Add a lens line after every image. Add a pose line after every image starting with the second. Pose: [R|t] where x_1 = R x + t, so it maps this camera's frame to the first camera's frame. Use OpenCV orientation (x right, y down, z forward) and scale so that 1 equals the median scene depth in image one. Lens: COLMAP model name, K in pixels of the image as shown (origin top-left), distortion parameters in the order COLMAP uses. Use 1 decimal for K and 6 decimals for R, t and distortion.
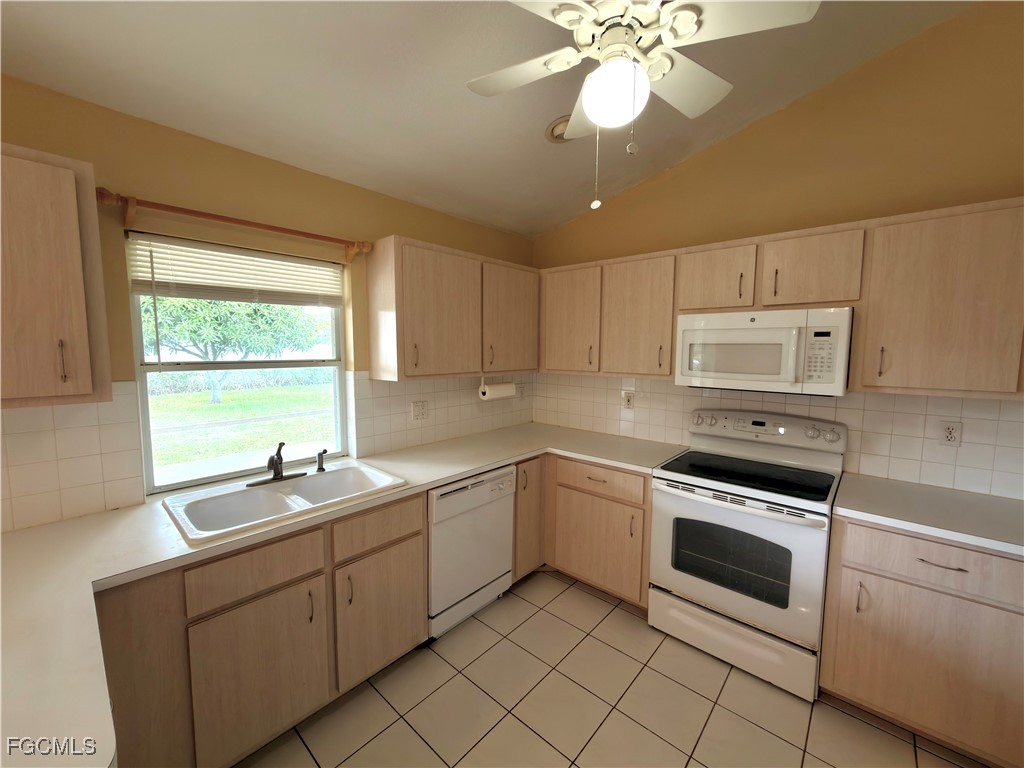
lens RADIAL K [[406.5, 0, 513.0], [0, 406.5, 385.0], [0, 0, 1]] dist [-0.002852, 0.000264]
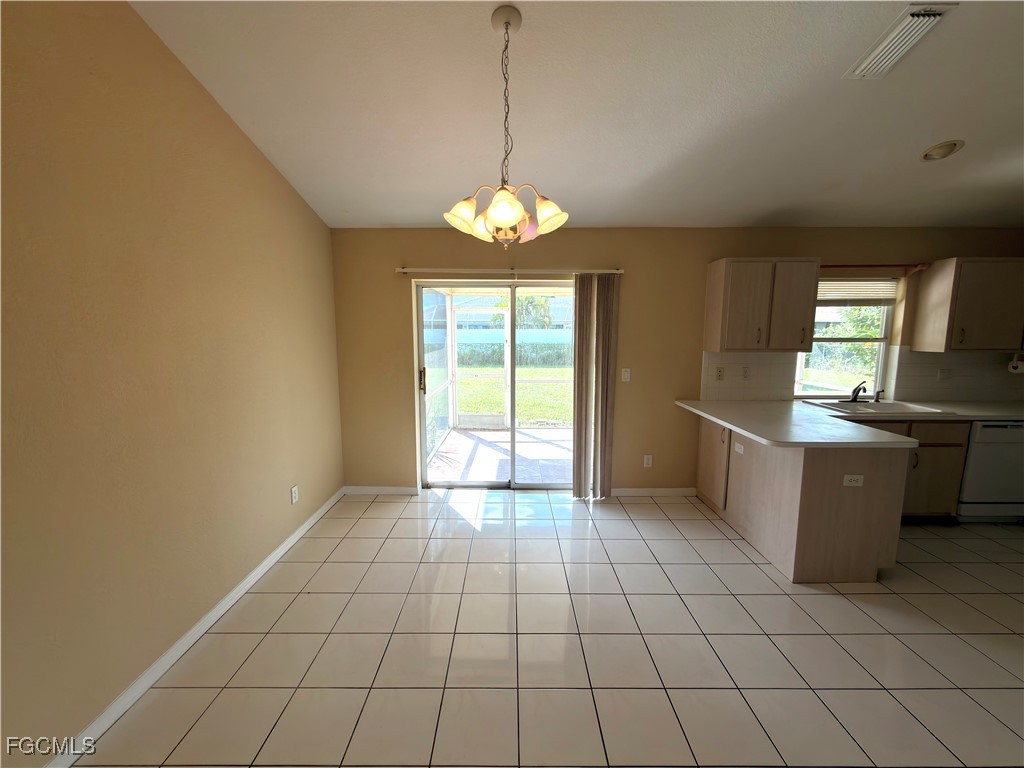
lens RADIAL K [[406.5, 0, 509.0], [0, 406.5, 382.1], [0, 0, 1]] dist [-0.002852, 0.000264]
pose [[0.656032, 0.093322, -0.748942, -0.206440], [-0.067523, 0.995604, 0.064911, 0.117633], [0.751707, 0.007987, 0.659449, -1.278537]]
